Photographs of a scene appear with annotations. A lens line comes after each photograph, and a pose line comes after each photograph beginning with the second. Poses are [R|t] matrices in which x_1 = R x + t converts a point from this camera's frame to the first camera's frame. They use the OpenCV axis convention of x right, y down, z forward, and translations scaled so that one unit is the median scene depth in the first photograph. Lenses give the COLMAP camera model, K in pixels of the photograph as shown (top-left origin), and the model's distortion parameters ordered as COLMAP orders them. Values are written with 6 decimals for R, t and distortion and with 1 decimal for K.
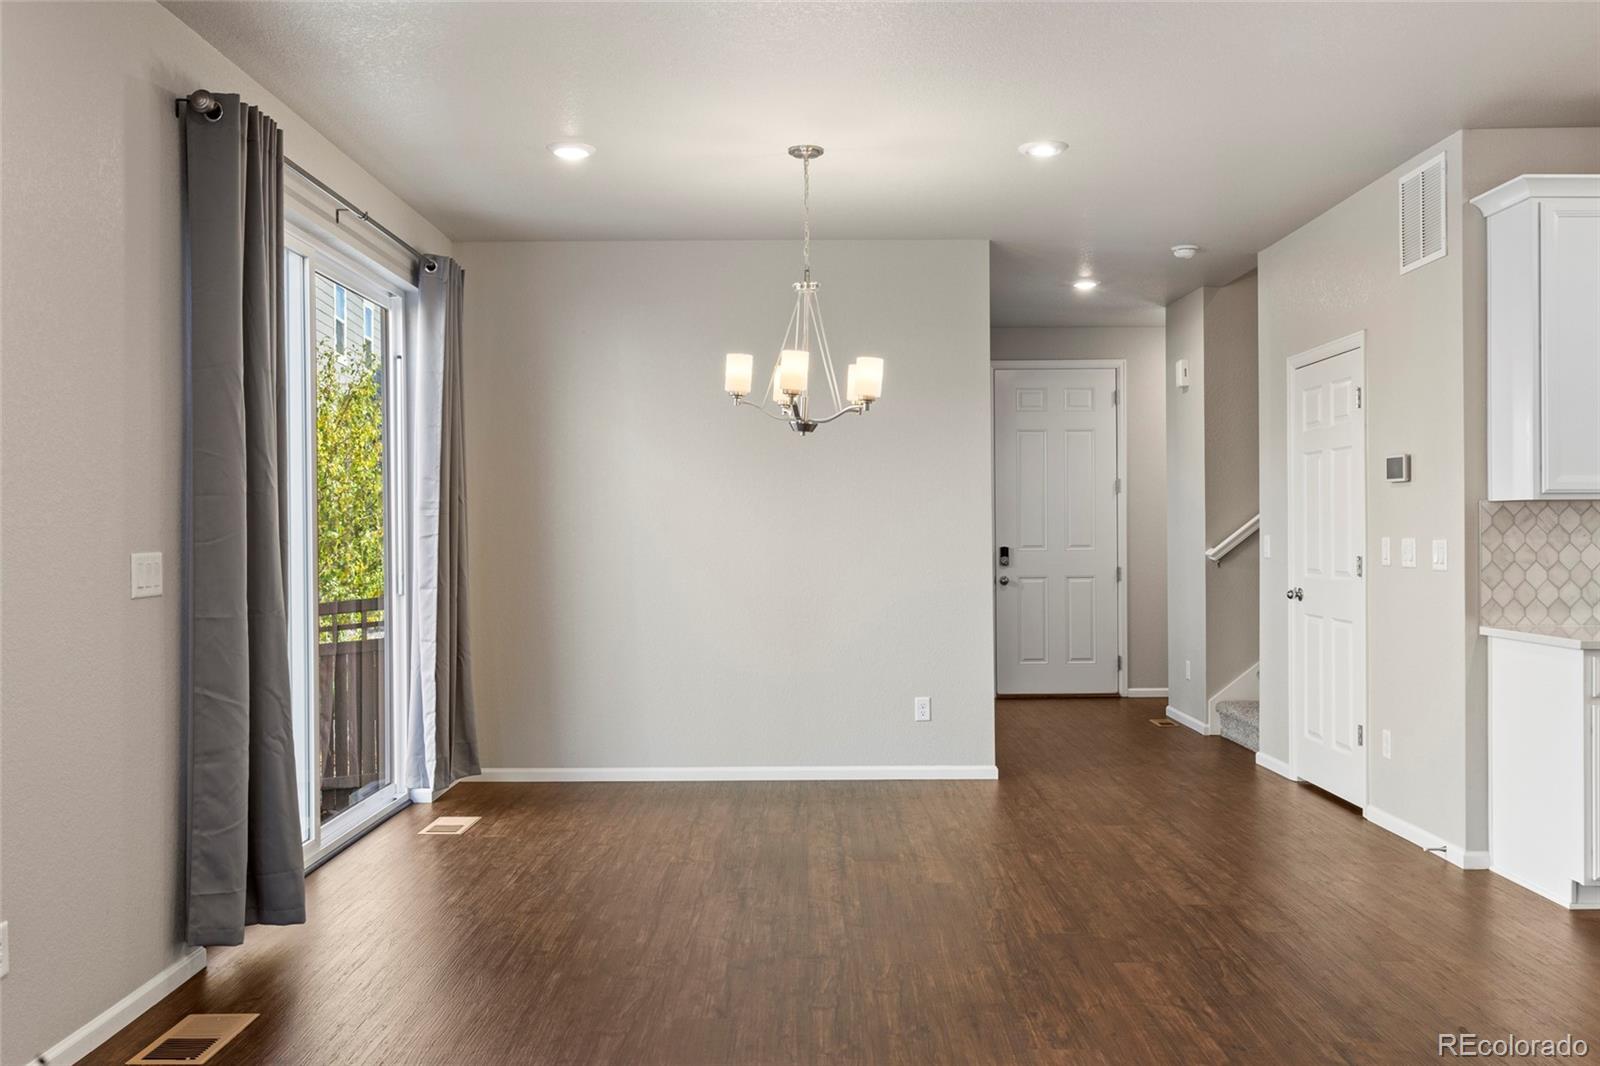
lens RADIAL K [[1344.3, 0, 800.0], [0, 1344.3, 533.0], [0, 0, 1]] dist [-0.006311, 0.001267]
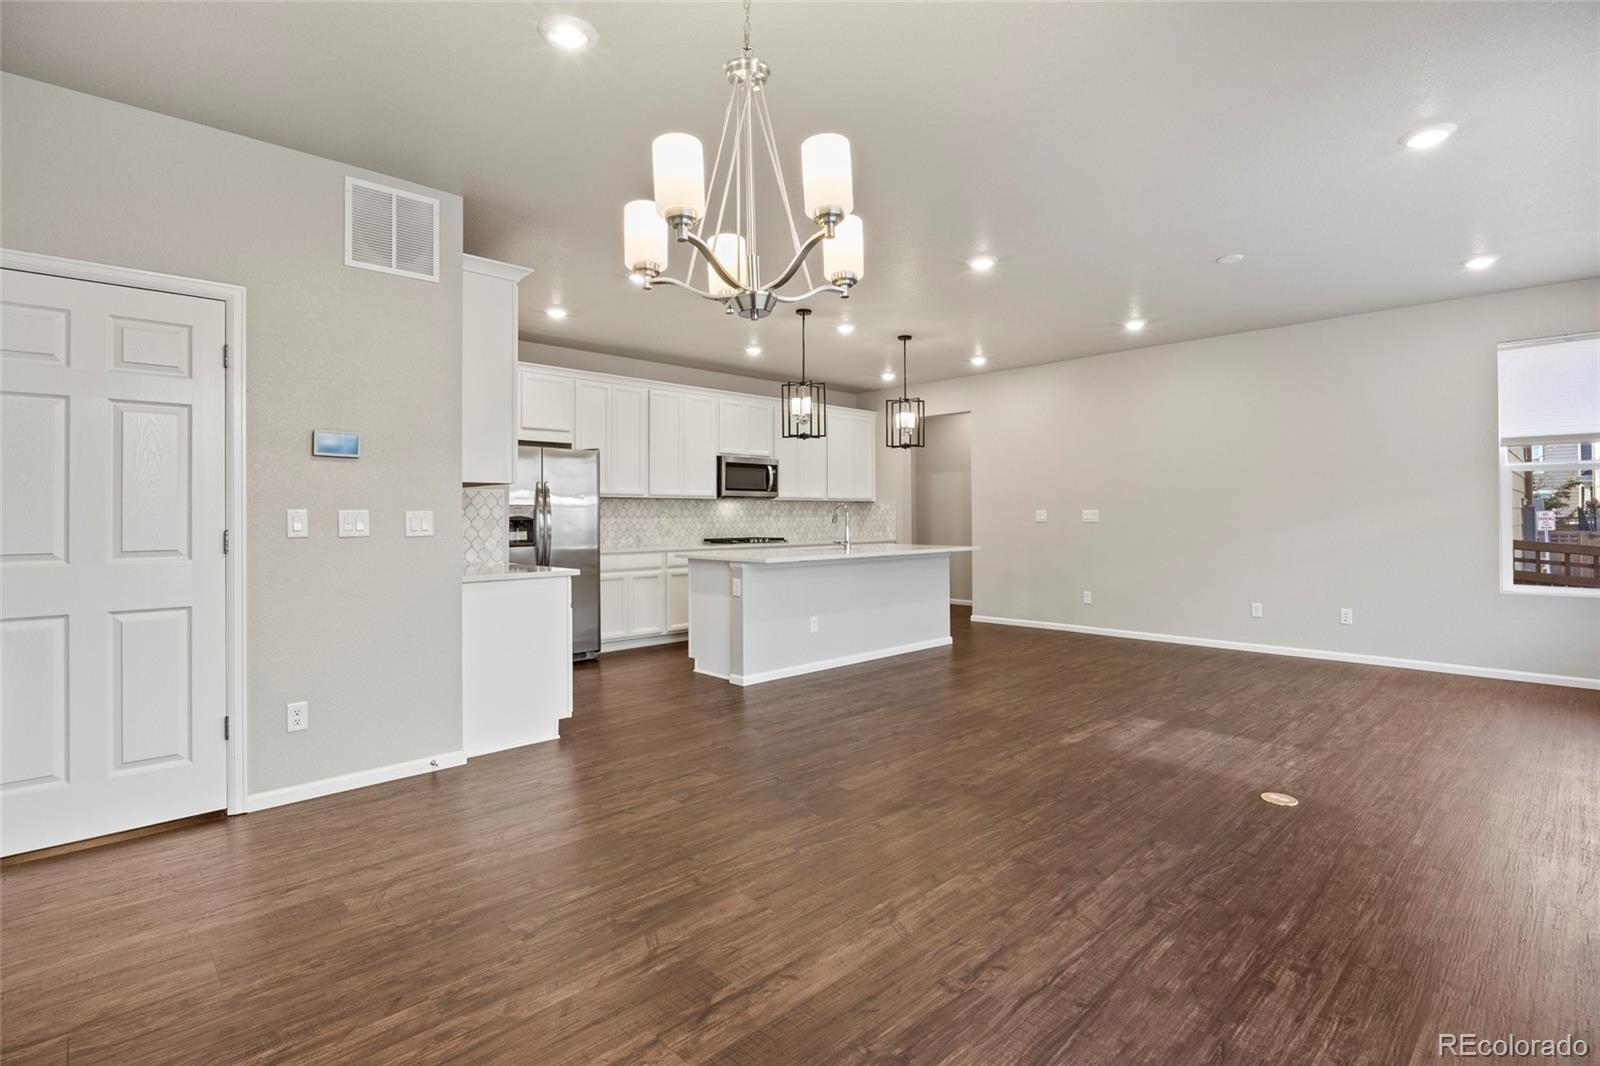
lens RADIAL K [[762.5, 0, 804.3], [0, 762.5, 510.3], [0, 0, 1]] dist [-0.004593, 0.000299]
pose [[-0.698278, 0.015022, 0.715669, -0.265384], [0.011539, 0.999886, -0.009729, 0.015706], [-0.715733, 0.001464, -0.698372, 1.279388]]
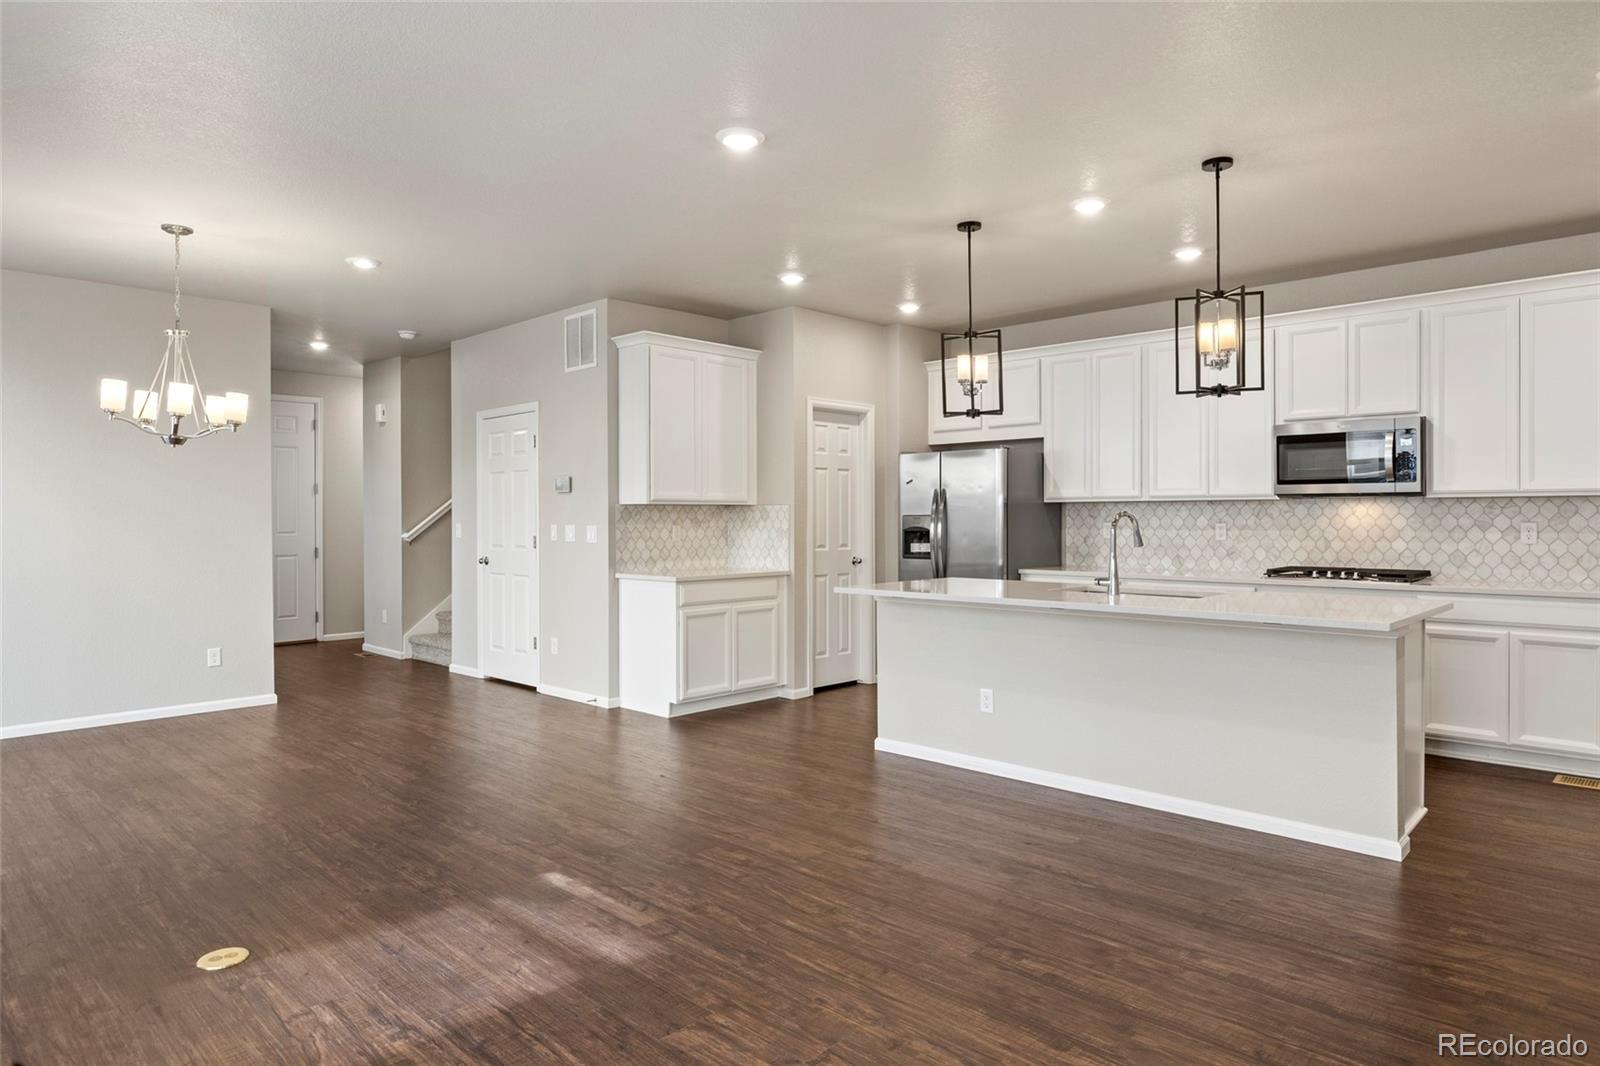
lens RADIAL K [[956.0, 0, 798.7], [0, 956.0, 514.6], [0, 0, 1]] dist [-0.010411, 0.001215]
pose [[0.693450, 0.004048, 0.720494, -0.252415], [0.002433, 0.999965, -0.007960, 0.001089], [-0.720501, 0.007273, 0.693416, -0.074555]]
